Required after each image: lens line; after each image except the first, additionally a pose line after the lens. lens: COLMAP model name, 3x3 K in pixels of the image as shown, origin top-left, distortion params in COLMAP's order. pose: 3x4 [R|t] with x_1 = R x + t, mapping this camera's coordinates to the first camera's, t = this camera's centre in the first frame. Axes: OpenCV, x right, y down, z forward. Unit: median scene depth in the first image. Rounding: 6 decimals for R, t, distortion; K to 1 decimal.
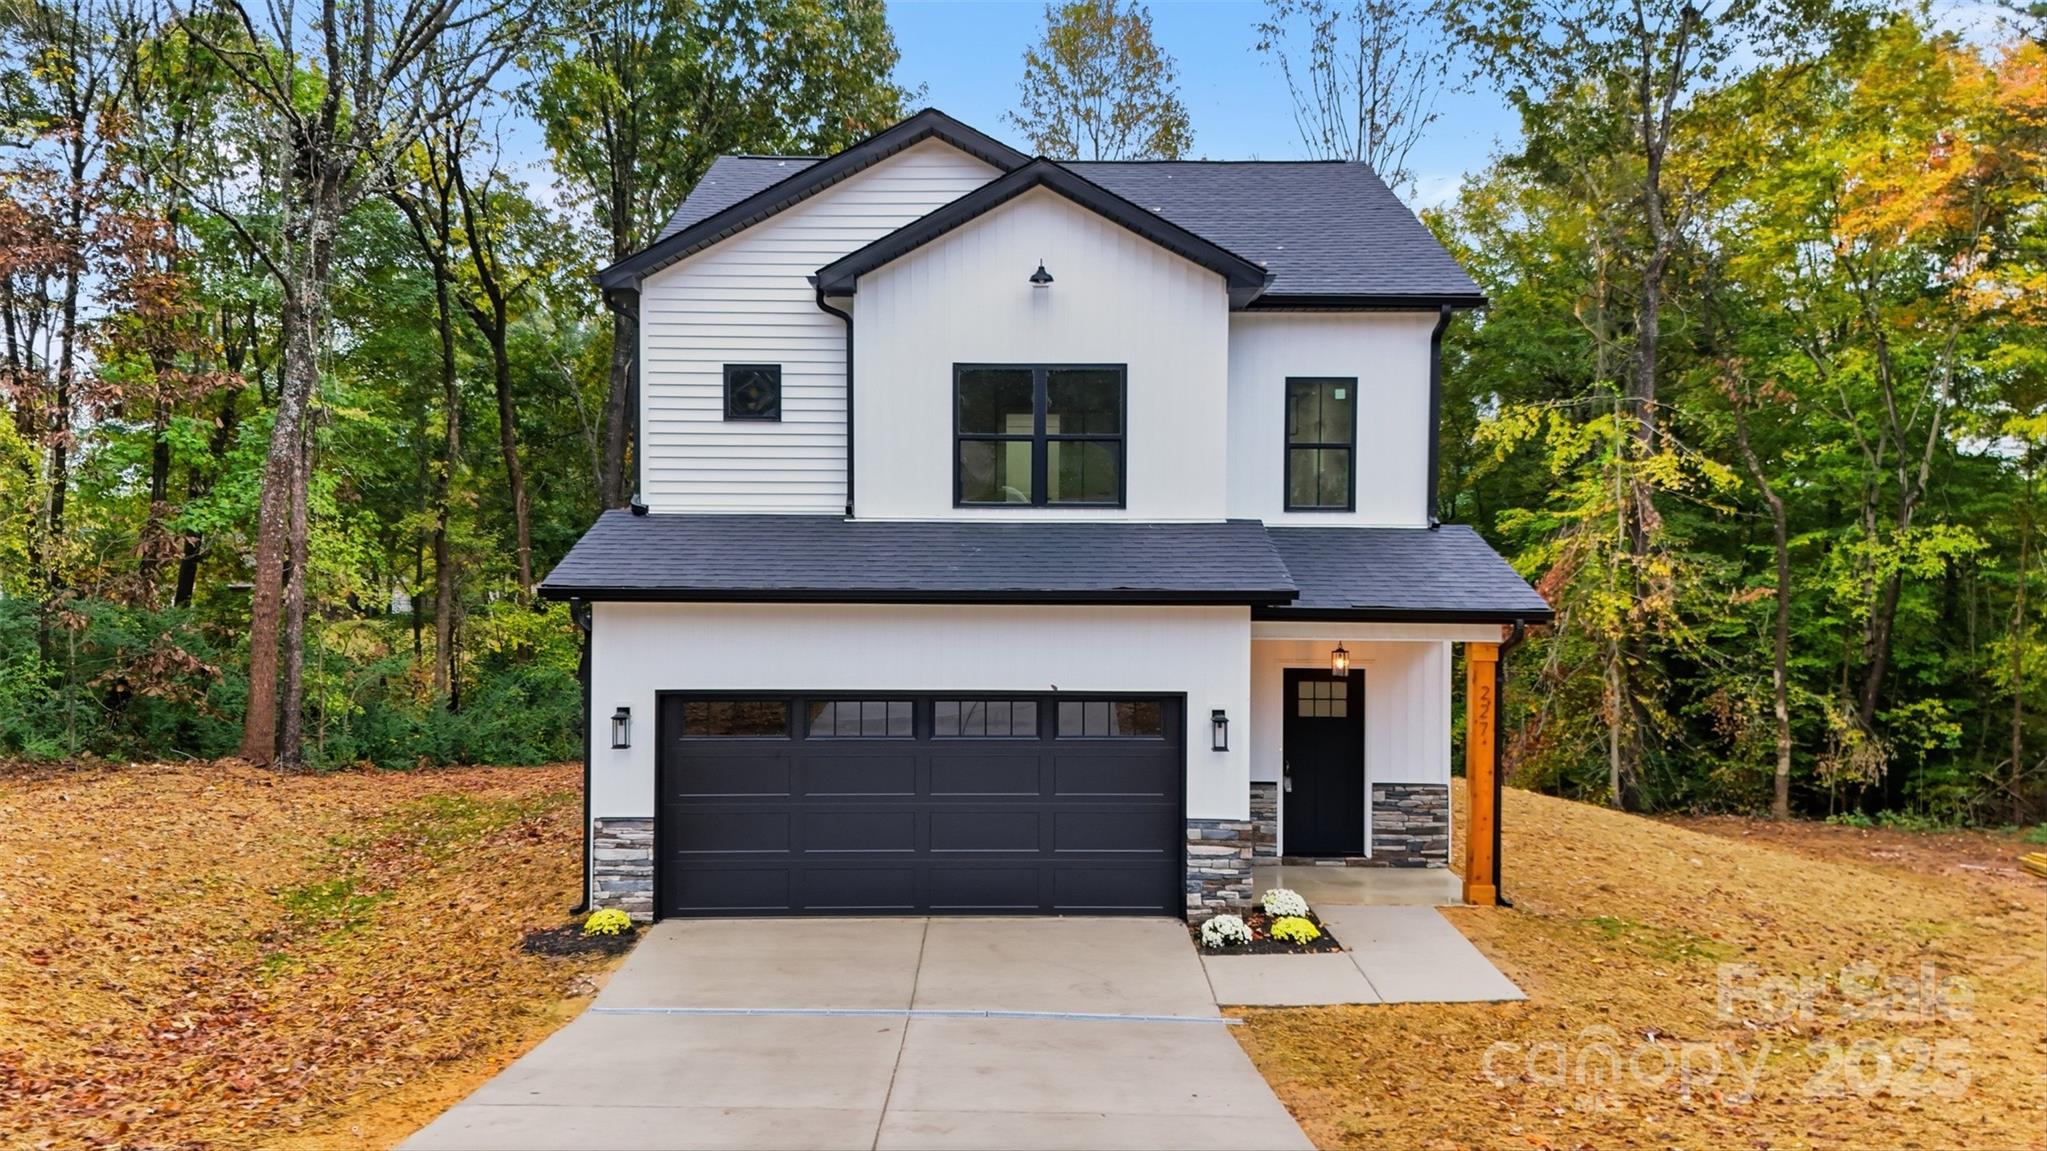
lens RADIAL K [[1502.5, 0, 1023.5], [0, 1502.5, 575.5], [0, 0, 1]] dist [0.044487, -0.001587]
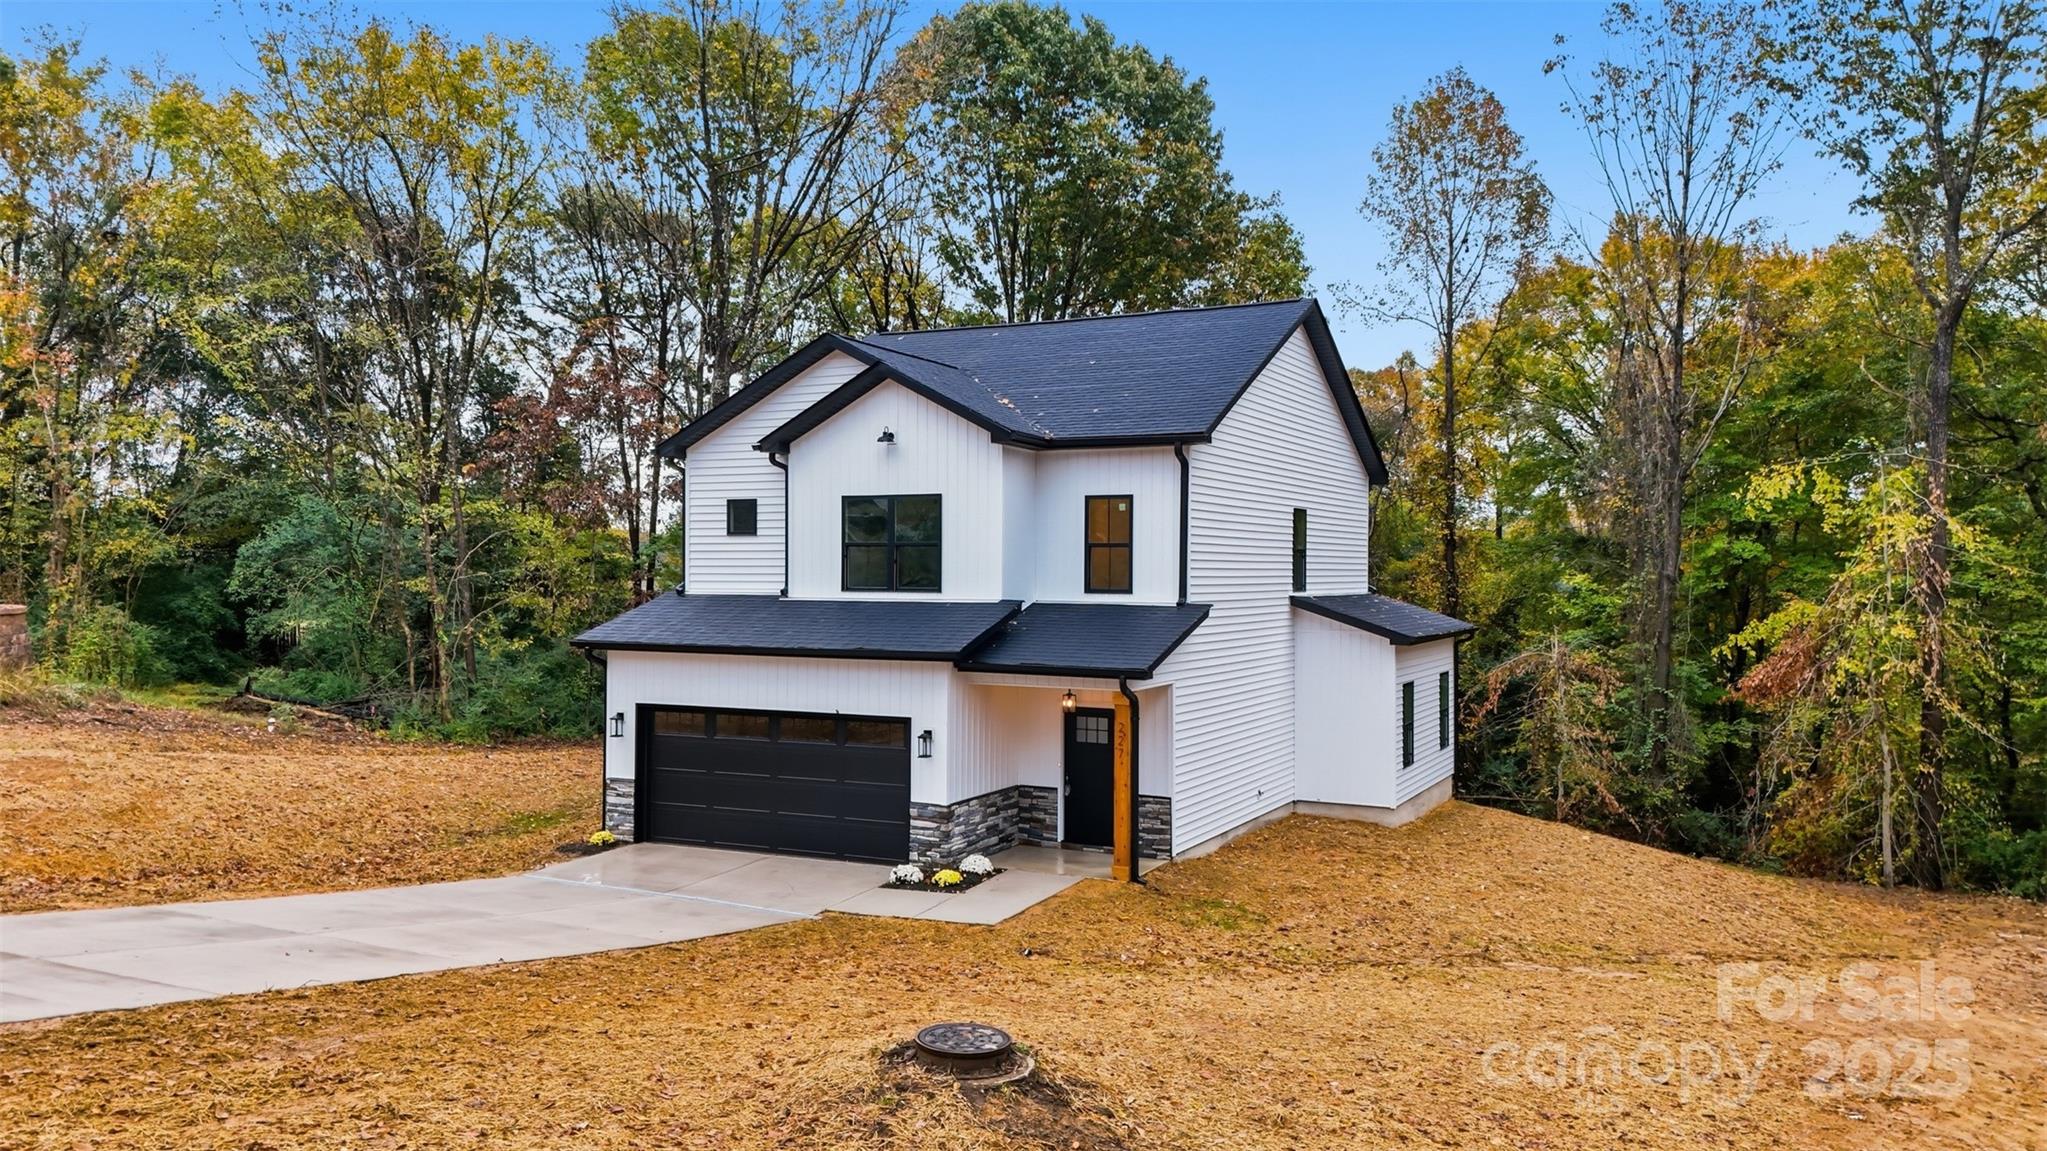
lens RADIAL K [[1502.5, 0, 1023.5], [0, 1502.5, 575.5], [0, 0, 1]] dist [0.044487, -0.001587]
pose [[0.893168, -0.000143, -0.449722, 0.742366], [-0.010368, 0.999728, -0.020910, -0.029184], [0.449603, 0.023339, 0.892924, -0.252042]]
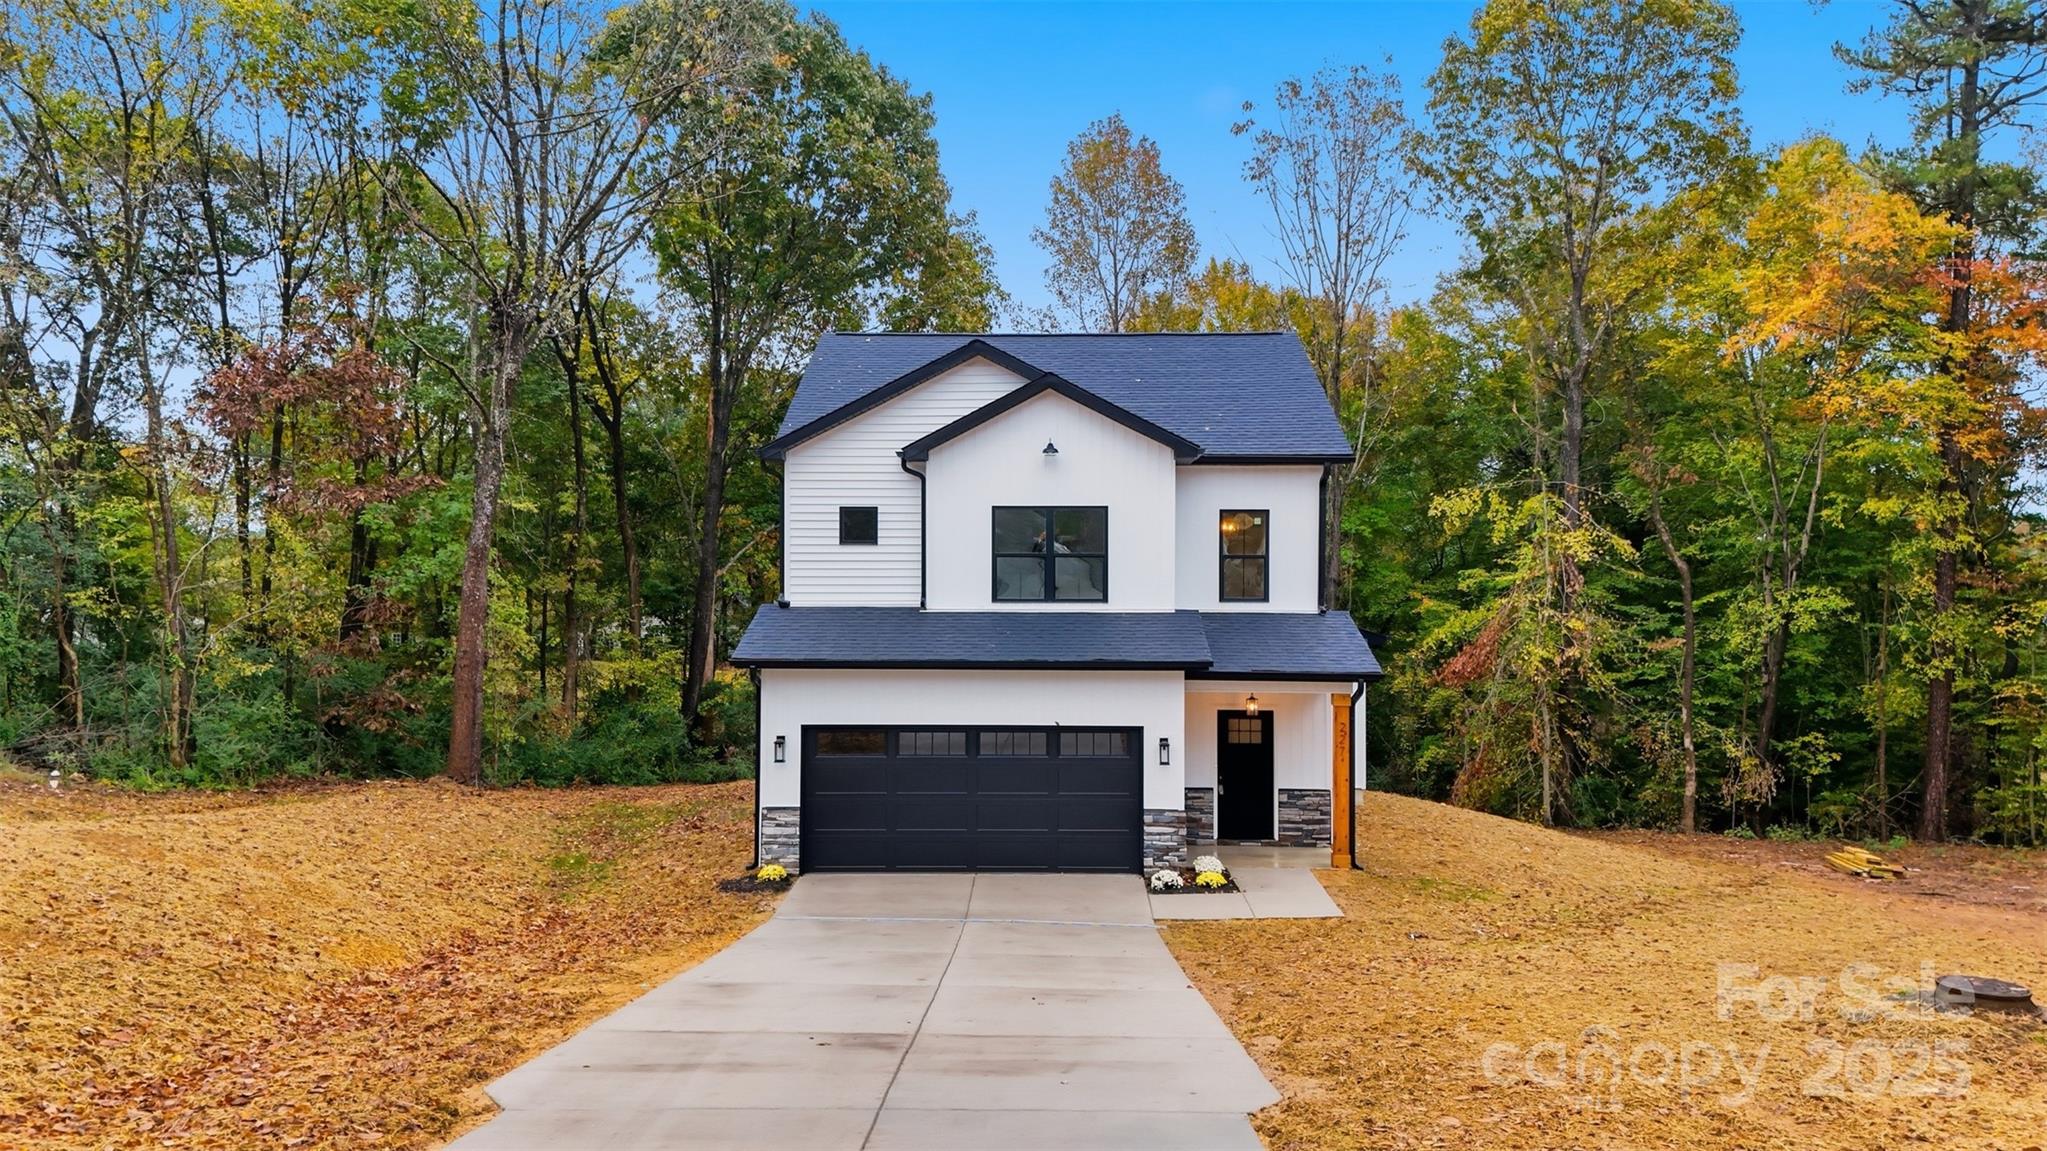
lens RADIAL K [[1484.1, 0, 1023.5], [0, 1484.1, 575.5], [0, 0, 1]] dist [0.090776, -0.101459]
pose [[0.999571, -0.002275, -0.029204, 0.025627], [0.001634, 0.999757, -0.021962, -0.036833], [0.029246, 0.021905, 0.999332, -0.443981]]
